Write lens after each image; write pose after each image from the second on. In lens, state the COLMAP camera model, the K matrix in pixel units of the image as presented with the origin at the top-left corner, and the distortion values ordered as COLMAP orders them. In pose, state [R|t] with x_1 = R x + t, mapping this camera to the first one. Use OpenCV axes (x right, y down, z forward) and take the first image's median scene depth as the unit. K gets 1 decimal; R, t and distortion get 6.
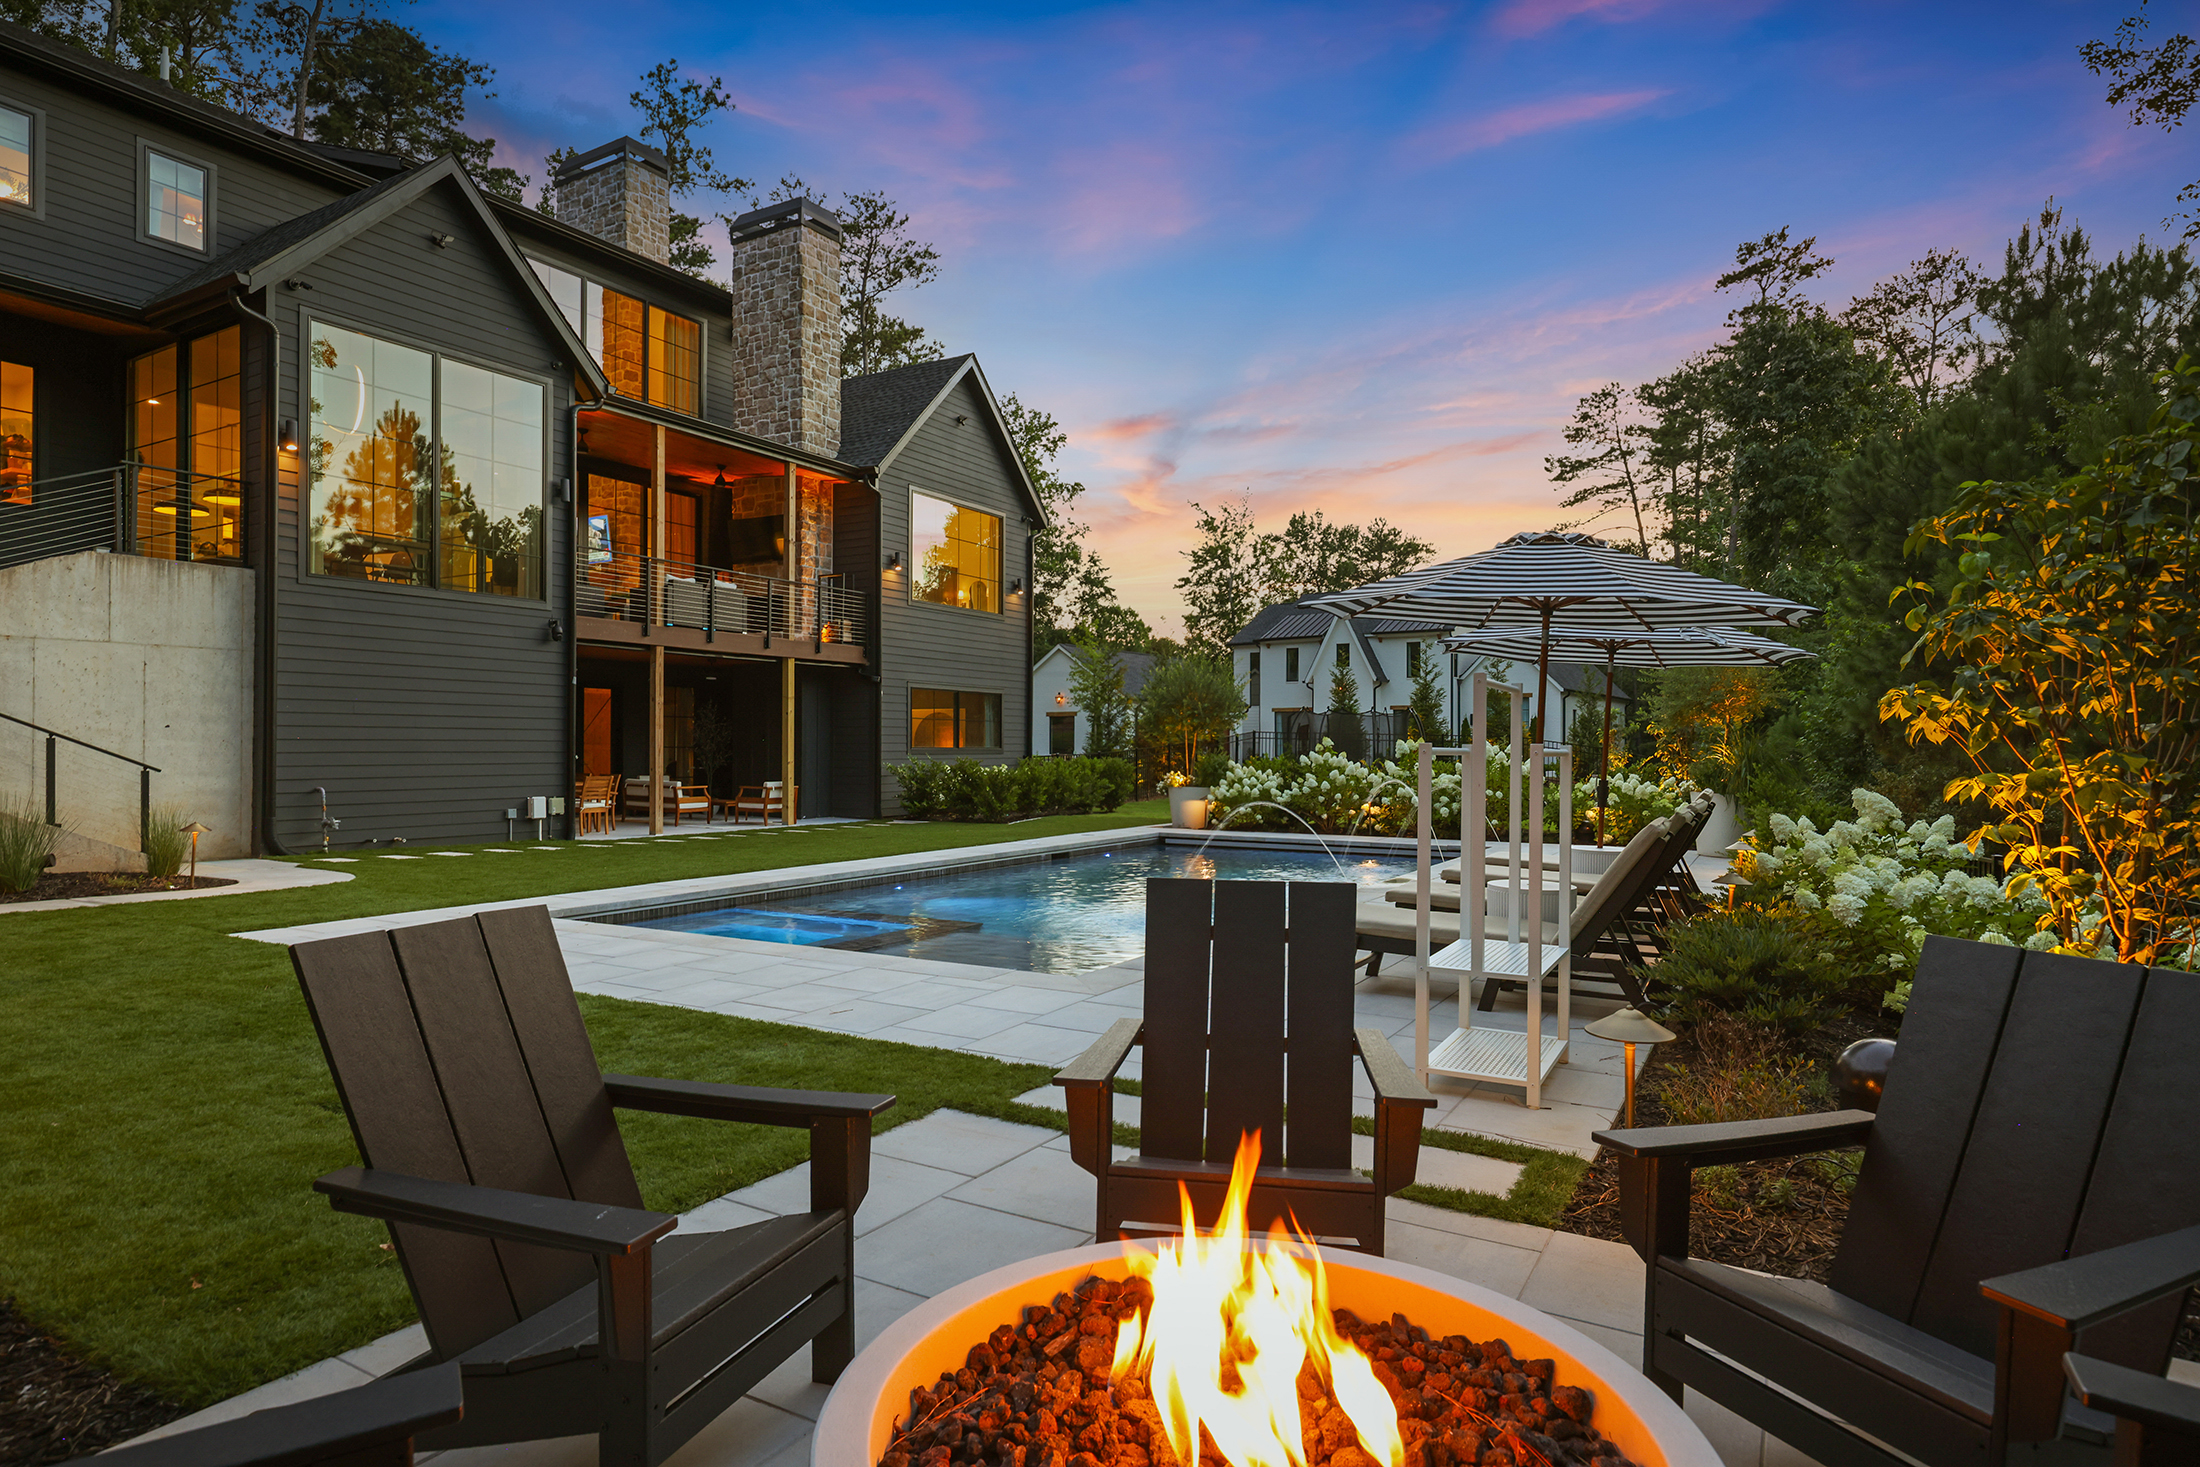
lens RADIAL K [[1248.7, 0, 1102.5], [0, 1248.7, 737.4], [0, 0, 1]] dist [0.005723, 0.000875]
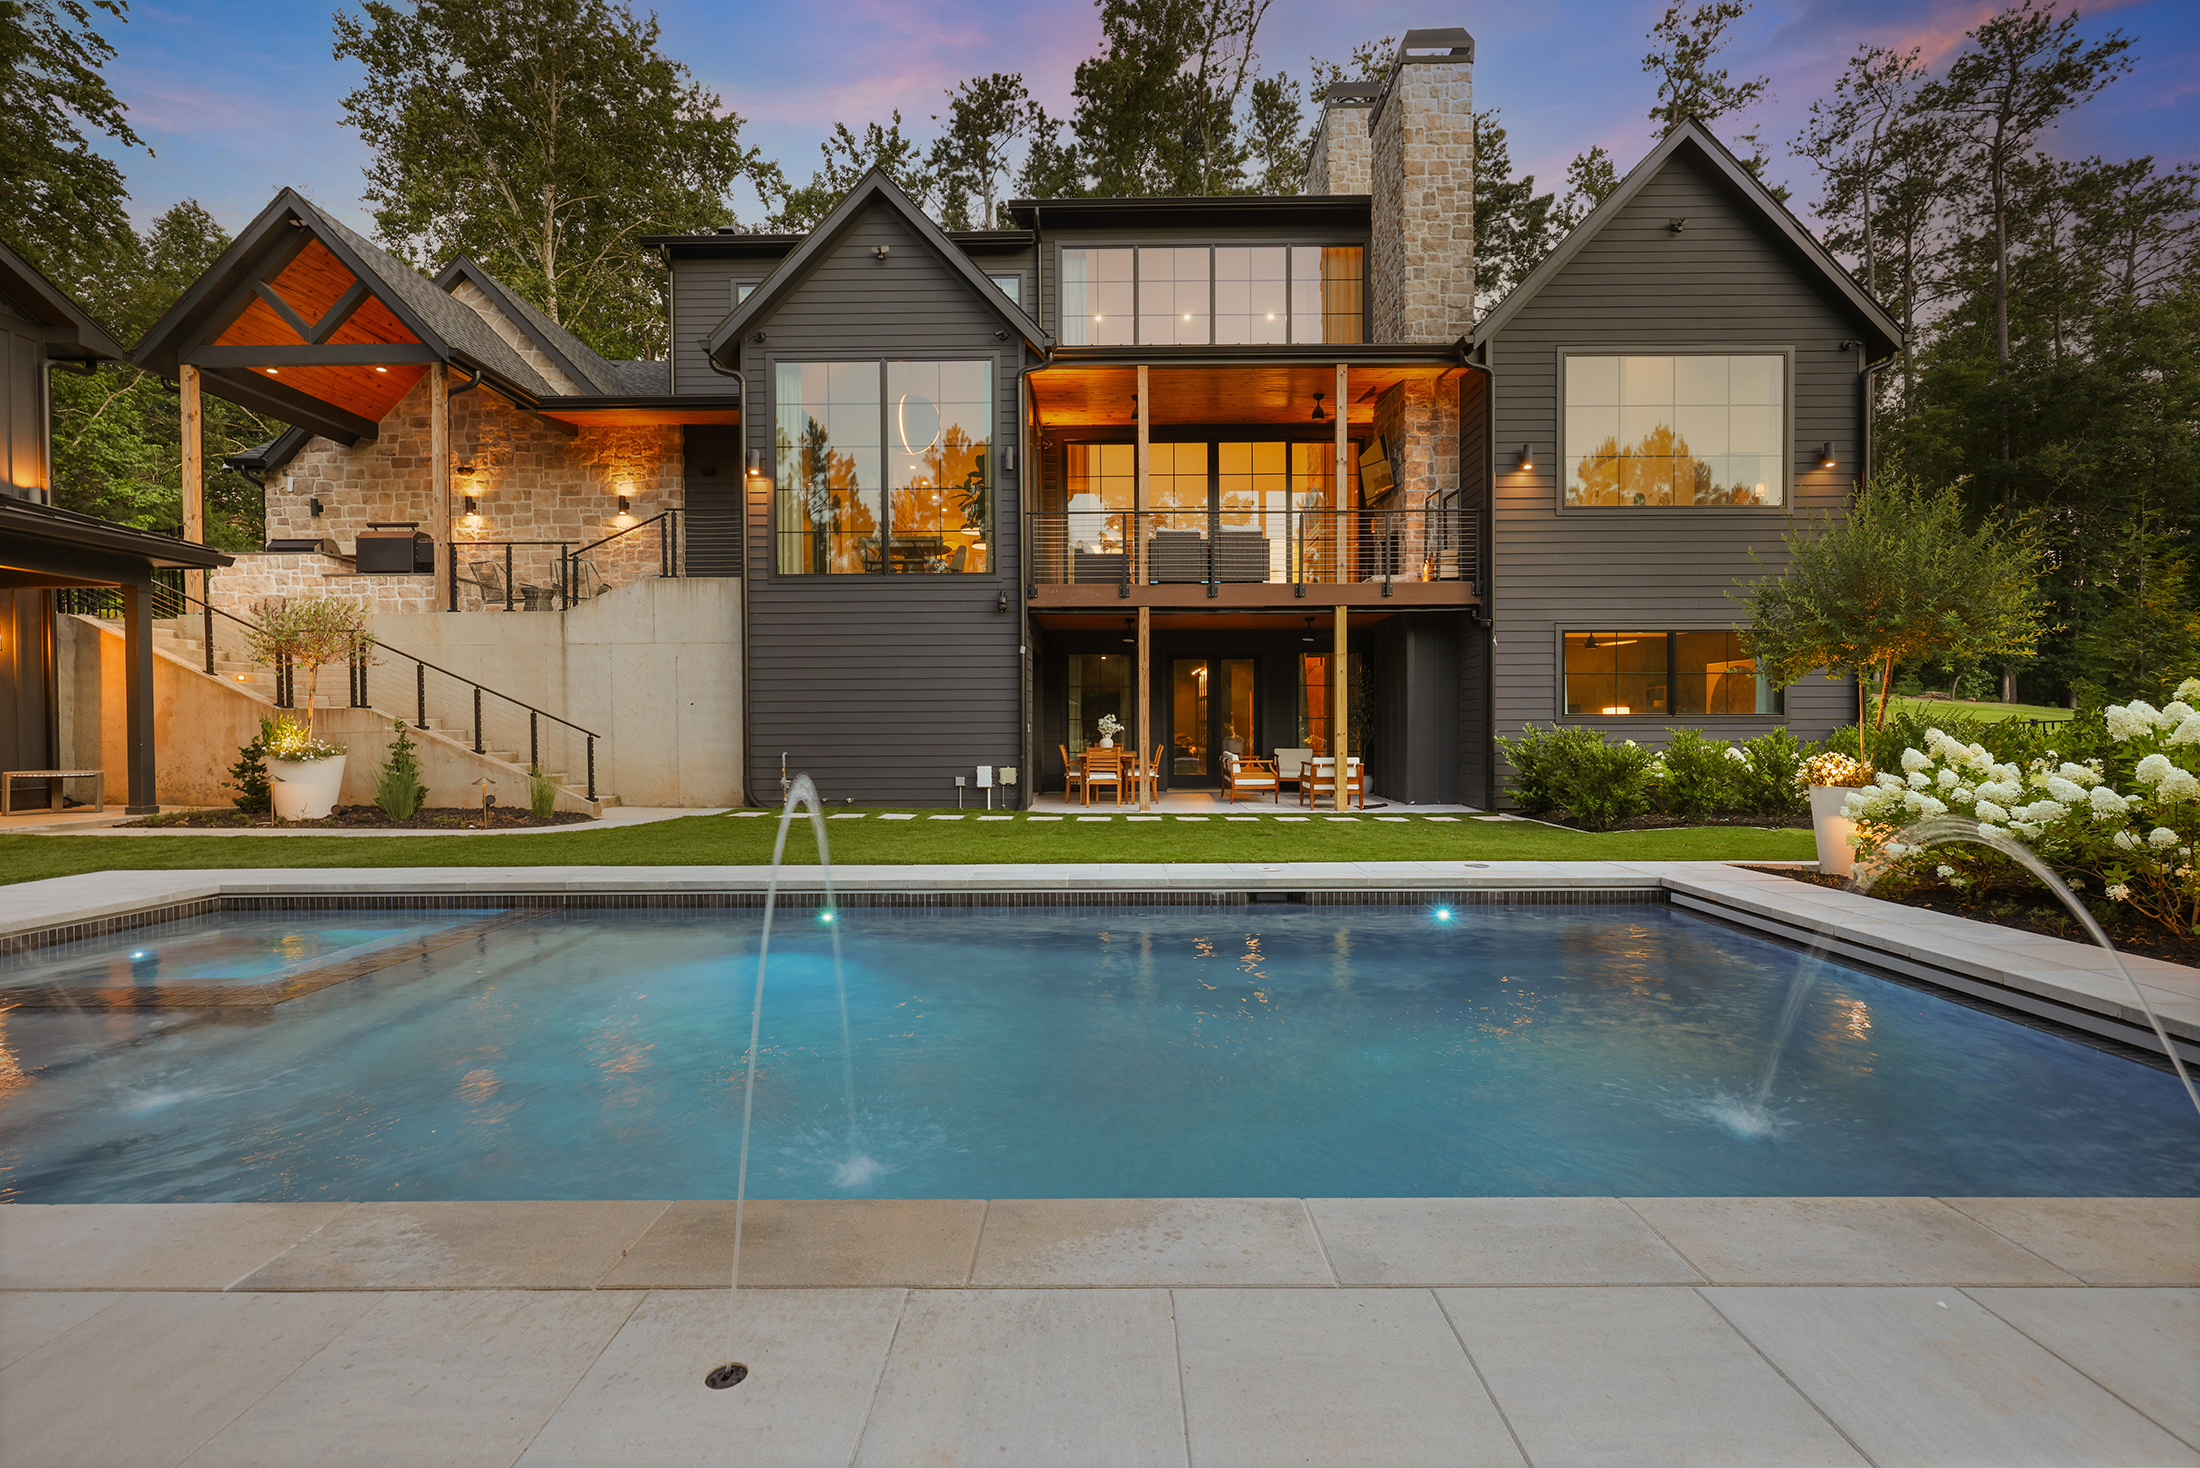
lens RADIAL K [[995.8, 0, 1096.6], [0, 995.8, 744.9], [0, 0, 1]] dist [-0.003858, 0.000595]
pose [[0.486368, 0.009866, -0.873698, 0.241558], [0.012893, 0.999746, 0.018467, 0.013059], [0.873659, -0.020246, 0.486117, 0.545651]]
